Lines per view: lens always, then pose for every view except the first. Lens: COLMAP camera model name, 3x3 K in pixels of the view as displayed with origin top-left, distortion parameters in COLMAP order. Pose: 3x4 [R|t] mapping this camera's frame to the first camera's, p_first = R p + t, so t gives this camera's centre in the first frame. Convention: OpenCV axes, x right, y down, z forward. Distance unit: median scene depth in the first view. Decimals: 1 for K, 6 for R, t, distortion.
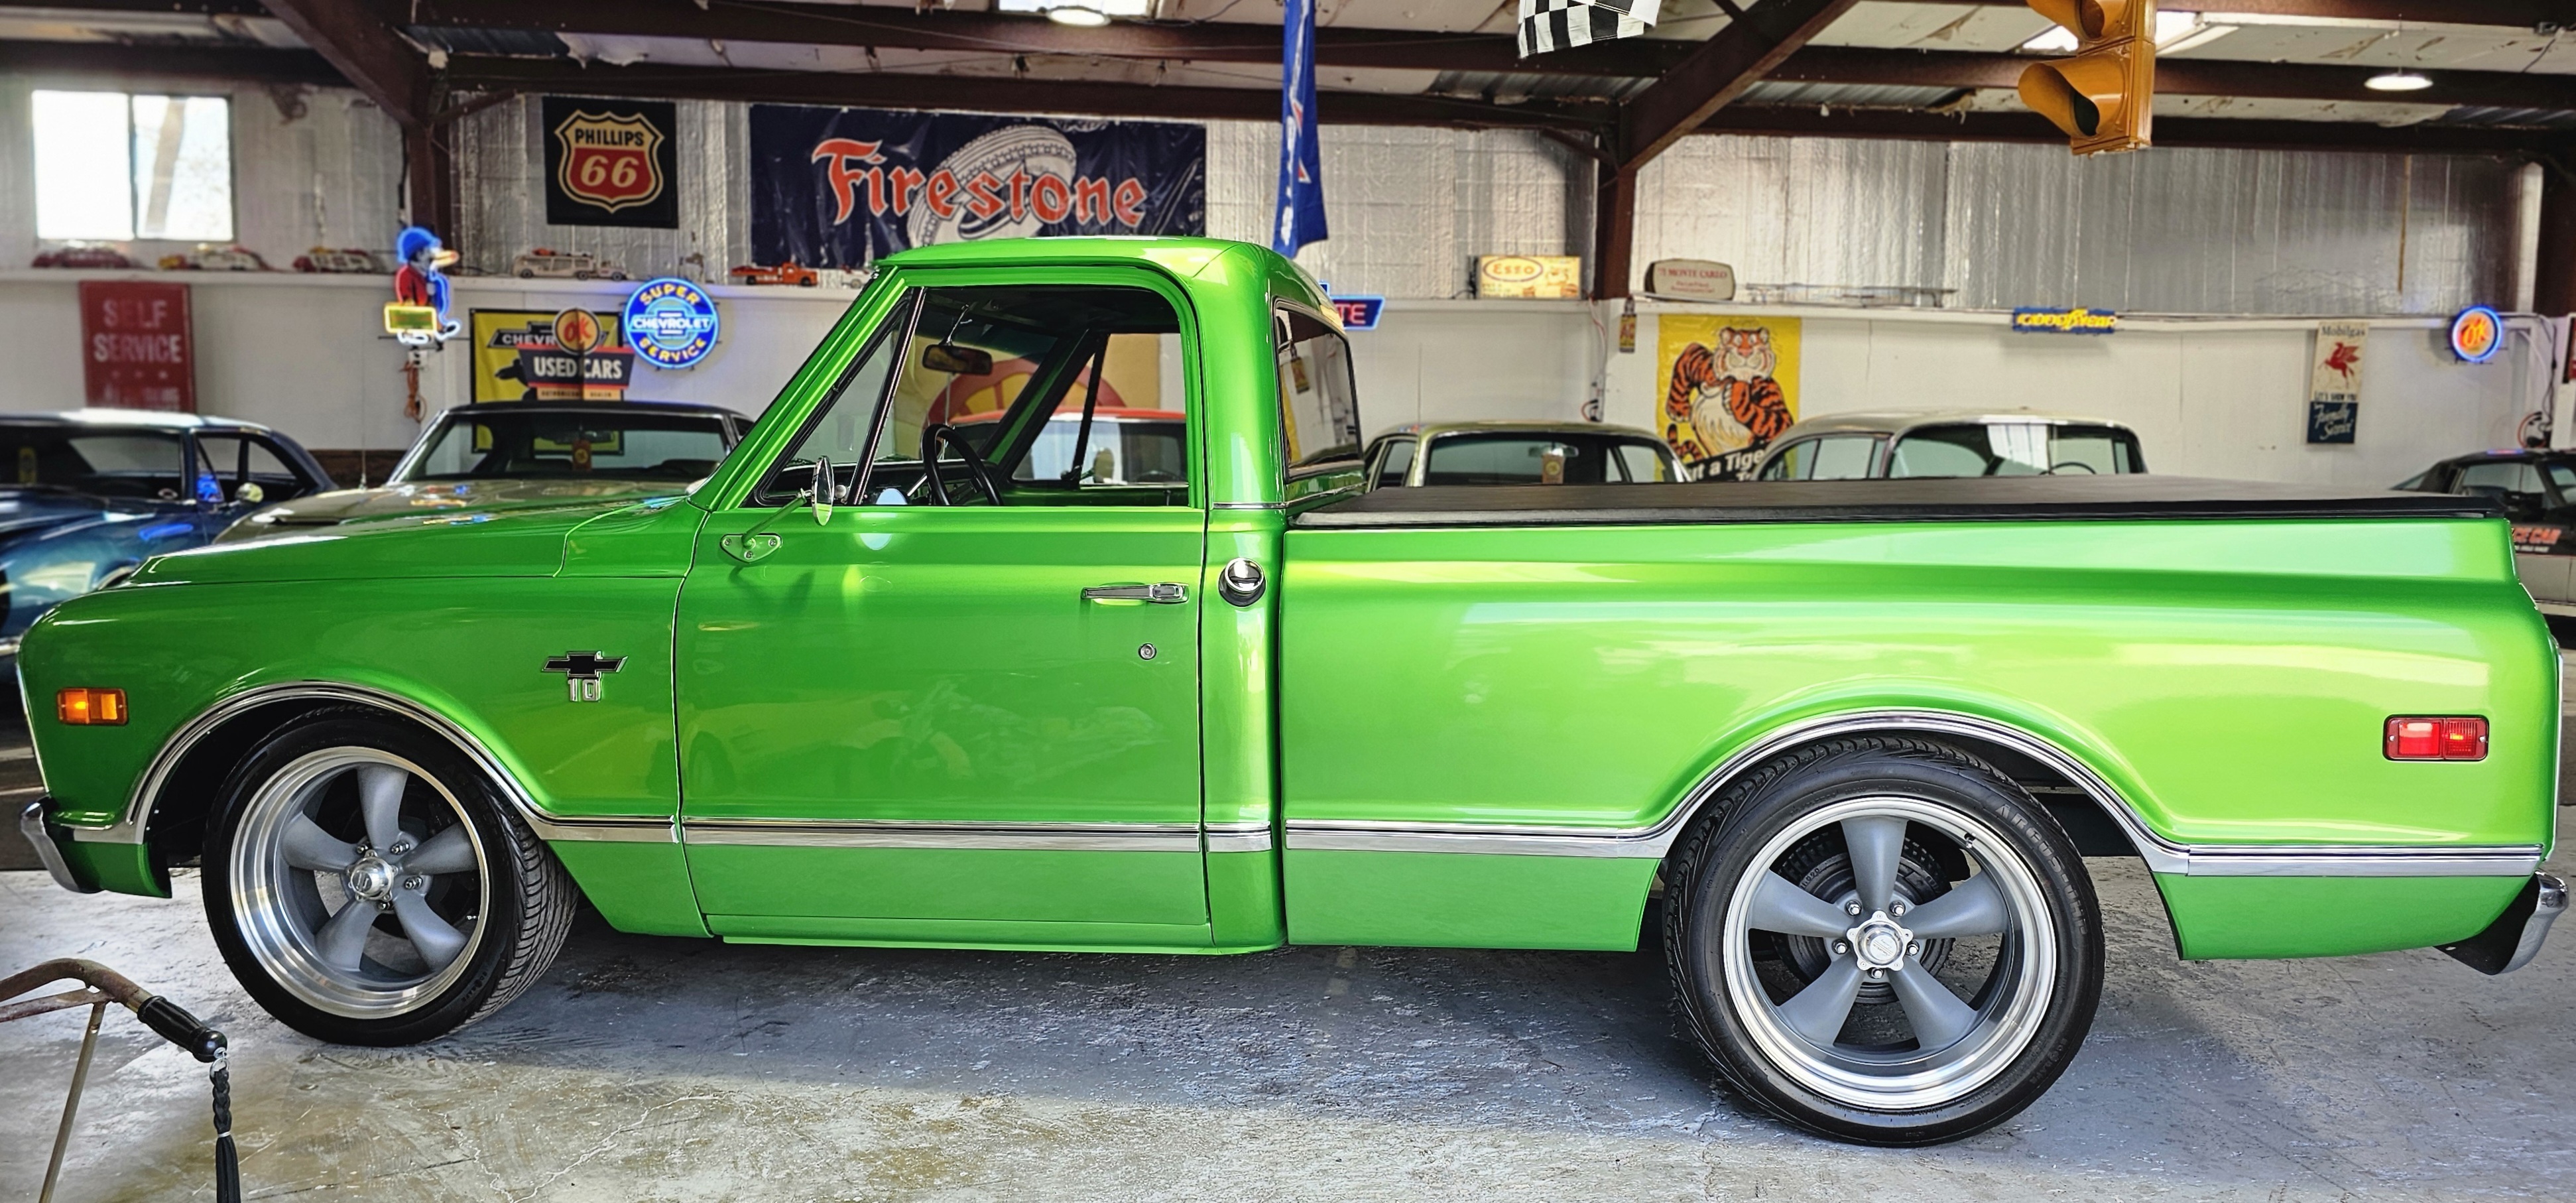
lens RADIAL K [[1788.1, 0, 1240.3], [0, 1788.1, 608.7], [0, 0, 1]] dist [0.056948, -0.048325]
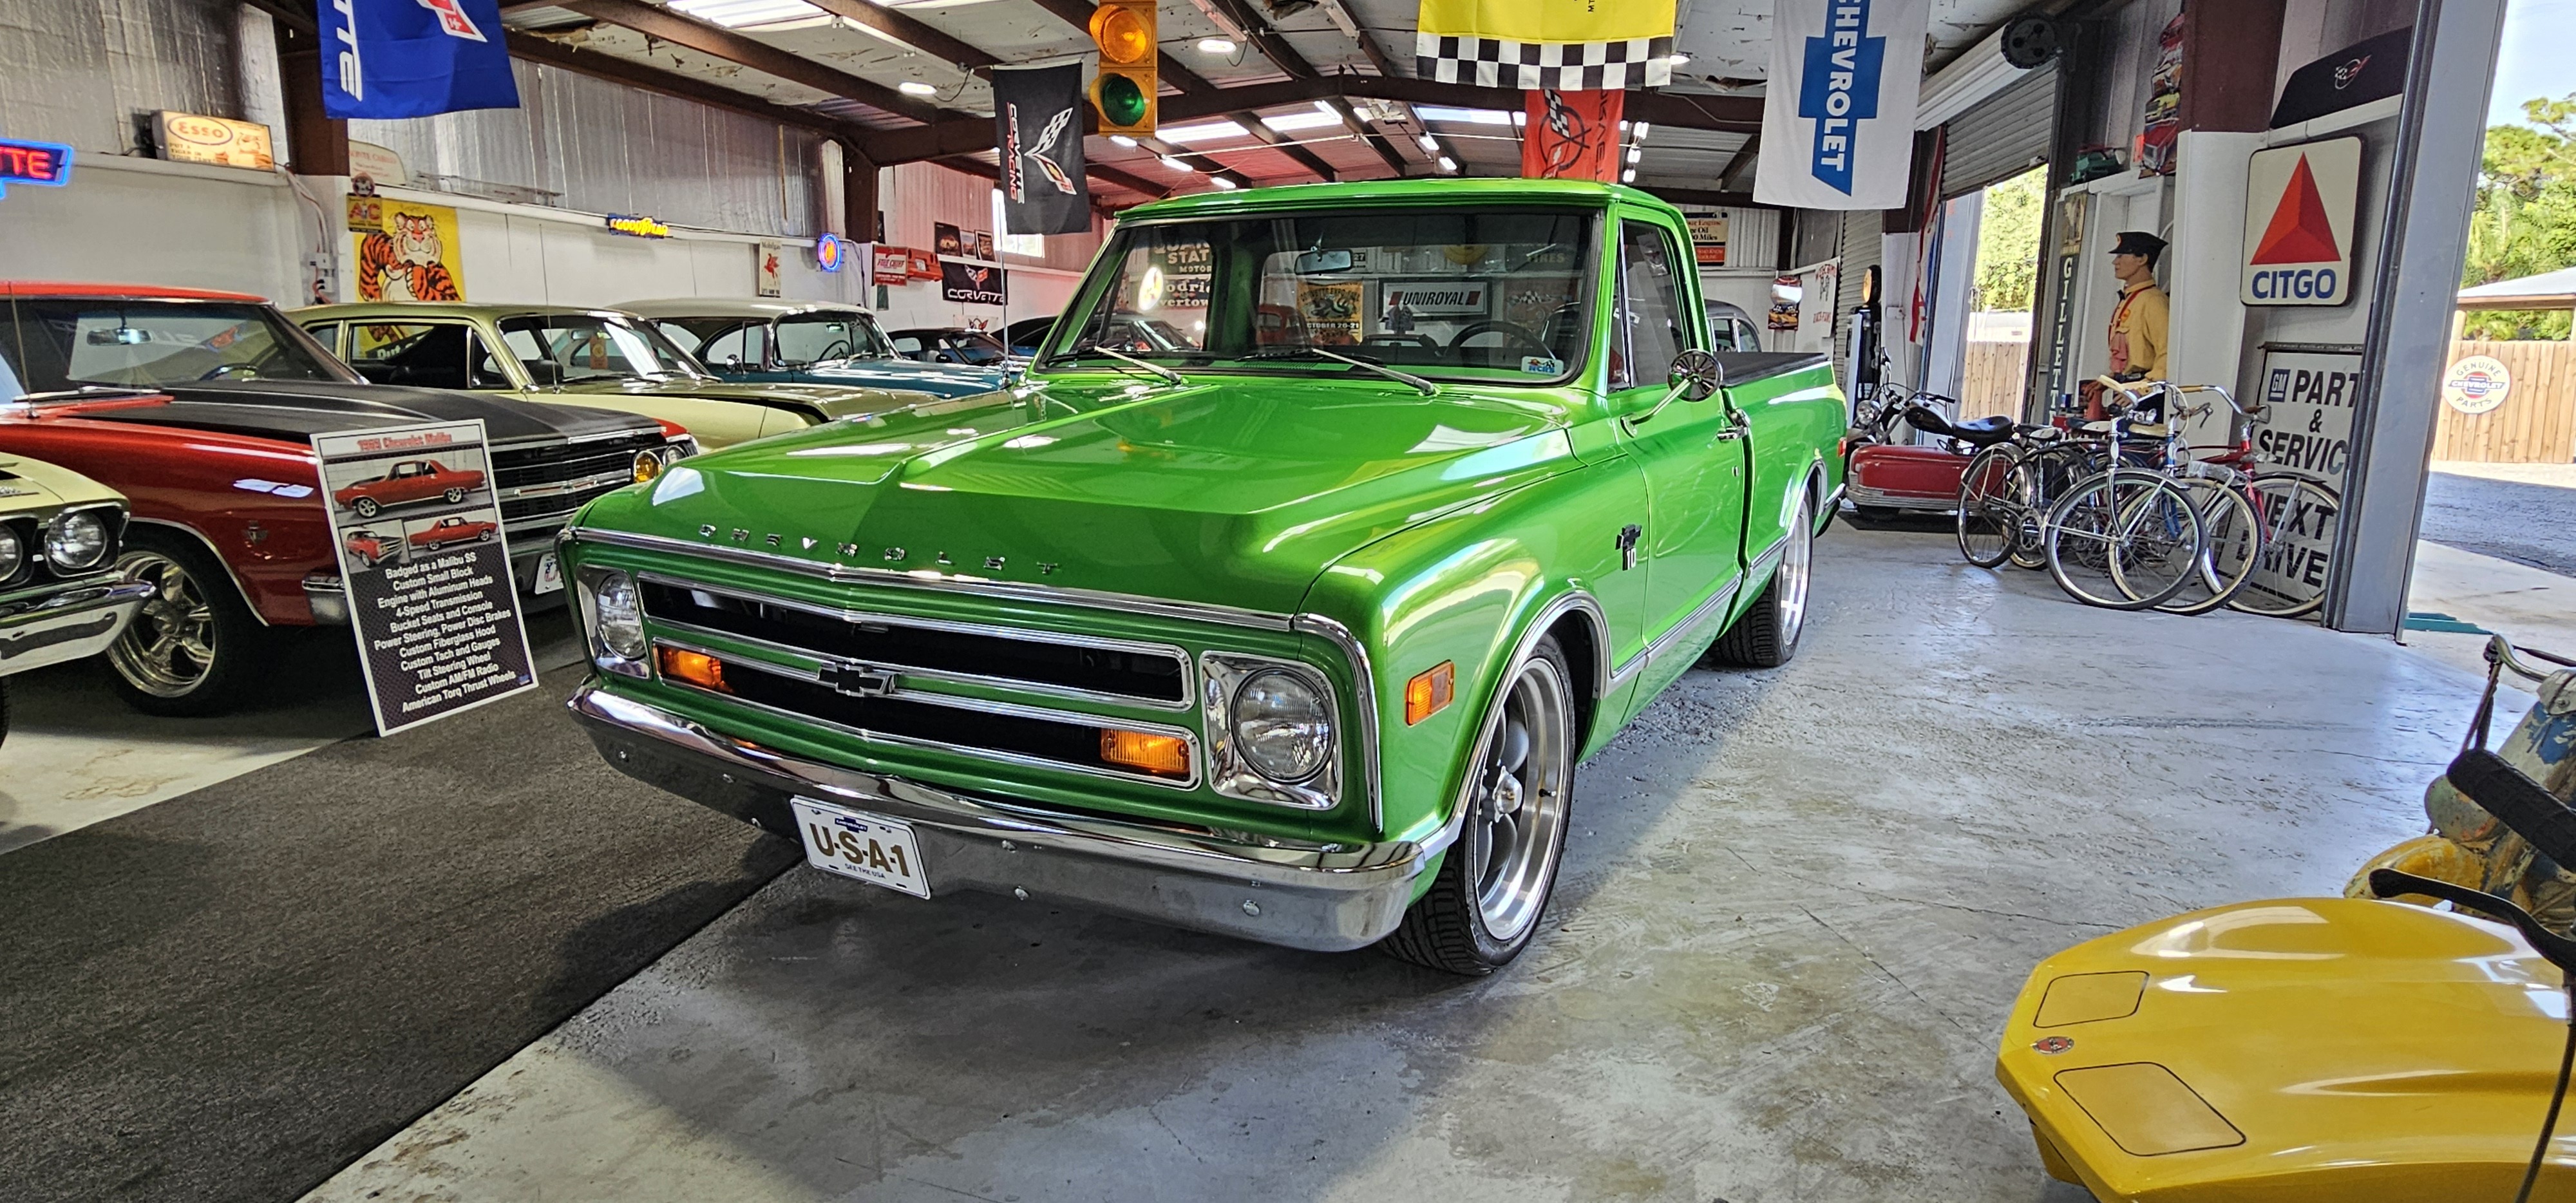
lens RADIAL K [[1387.5, 0, 1281.1], [0, 1387.5, 605.2], [0, 0, 1]] dist [-0.002067, -0.000832]
pose [[0.350810, -0.189313, 0.917111, -0.517799], [0.084974, 0.981747, 0.170151, -0.039701], [-0.932584, 0.018239, 0.360493, 0.362356]]
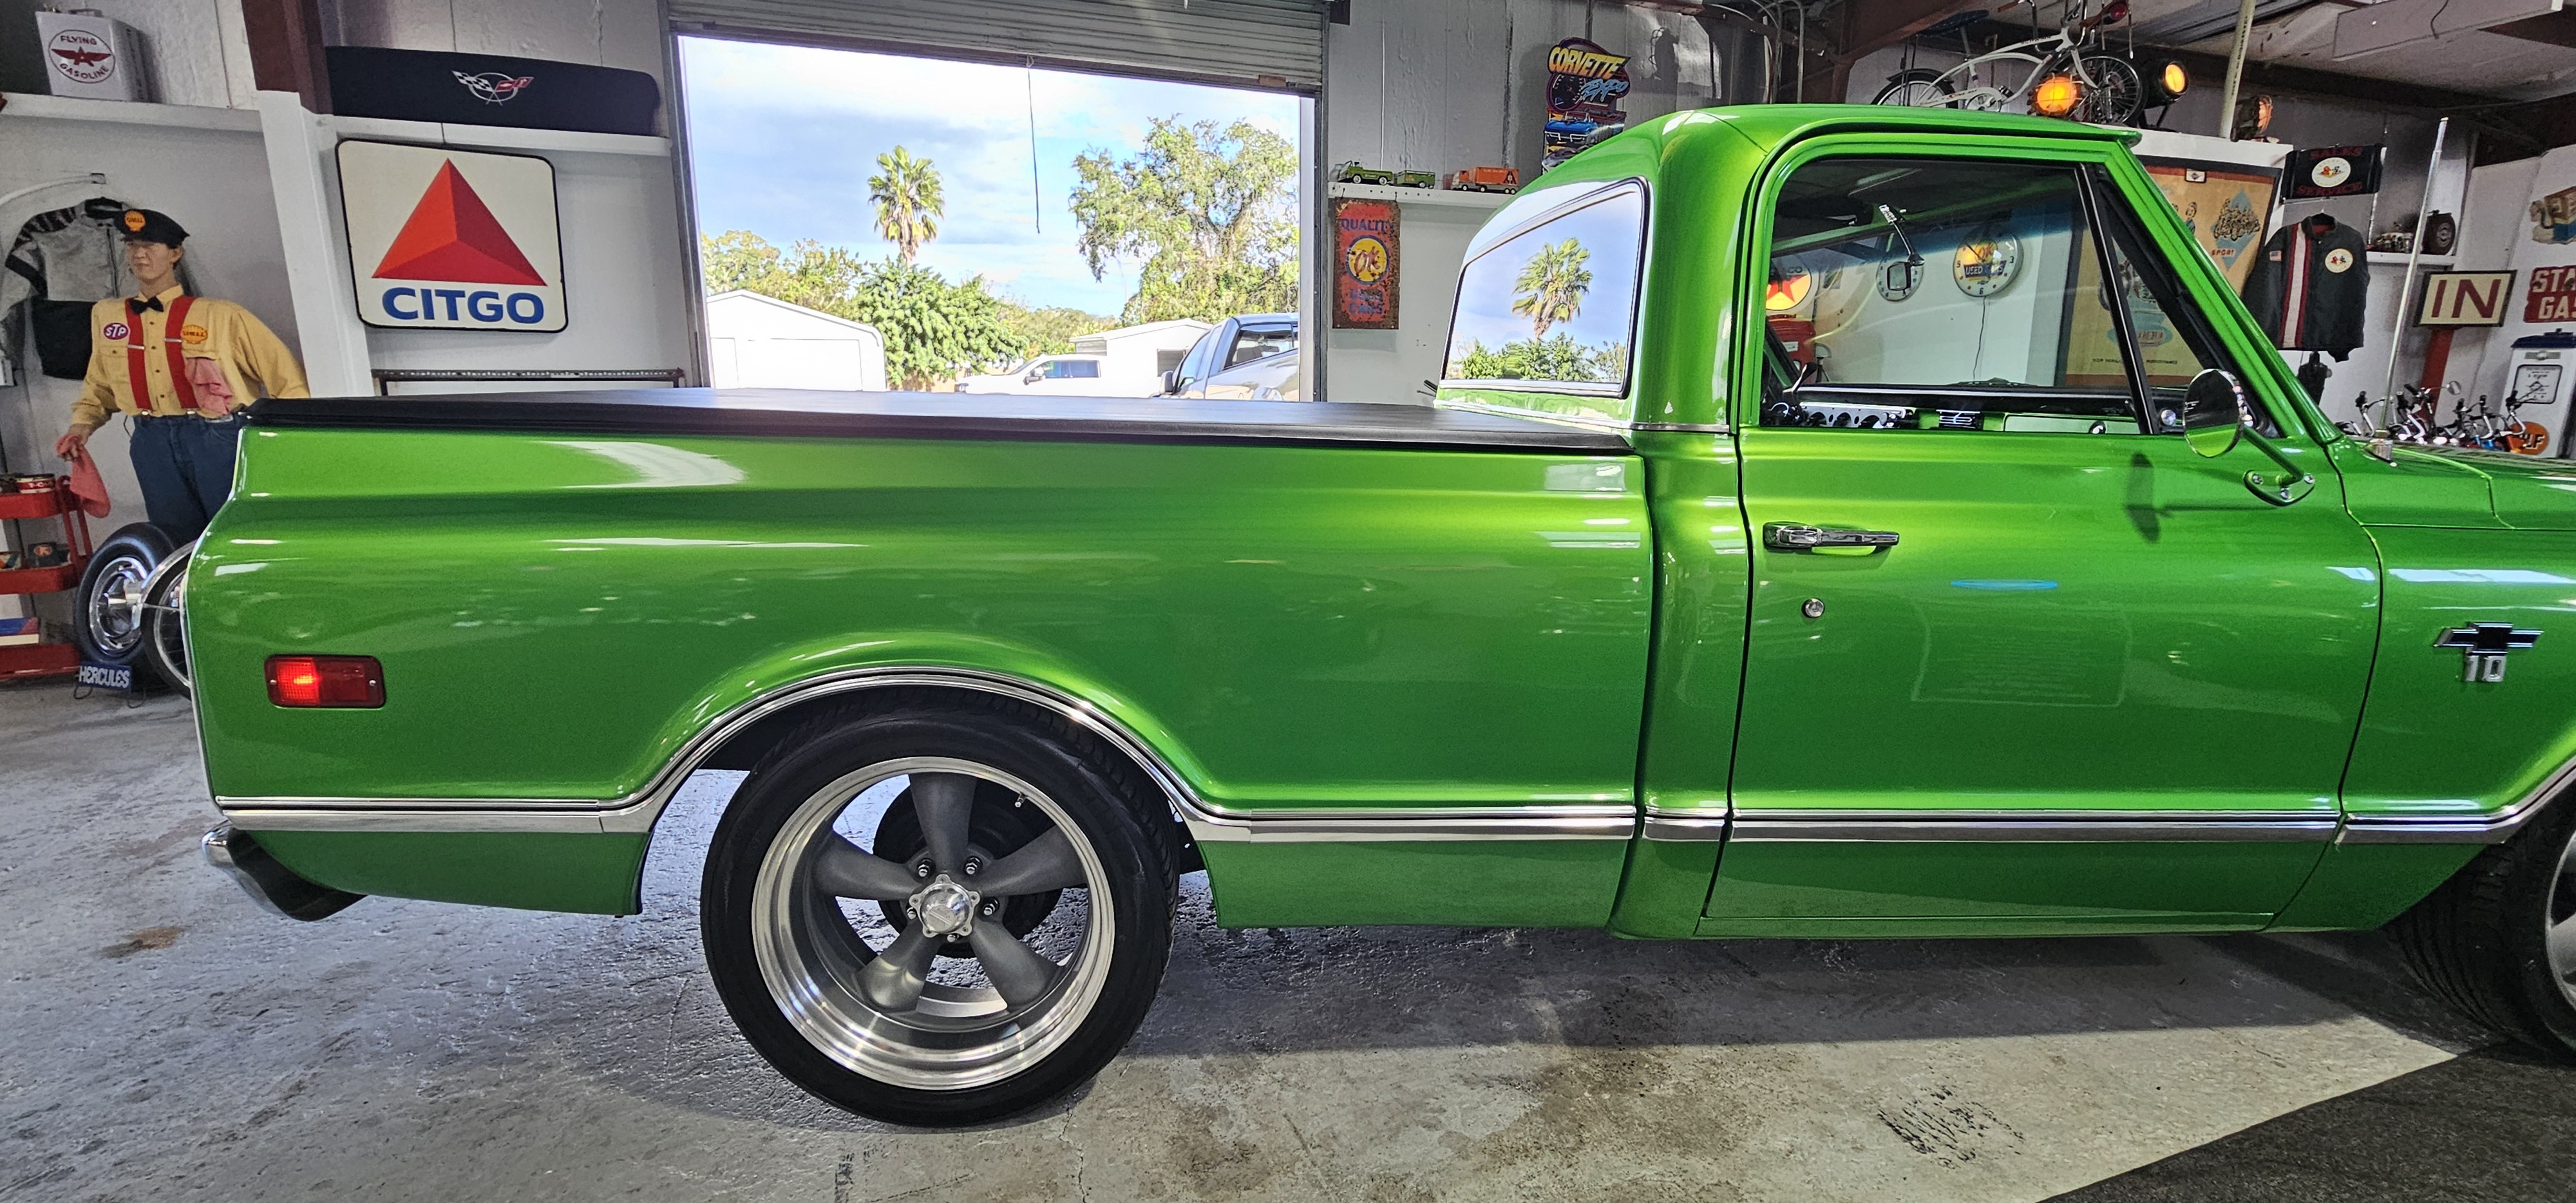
lens RADIAL K [[1130.8, 0, 1276.8], [0, 1130.8, 600.8], [0, 0, 1]] dist [-0.004648, 0.001552]
pose [[-0.975281, 0.034558, -0.218248, 0.153682], [-0.029540, 0.958438, 0.283768, -0.067524], [0.218984, 0.283201, -0.933726, 0.785093]]
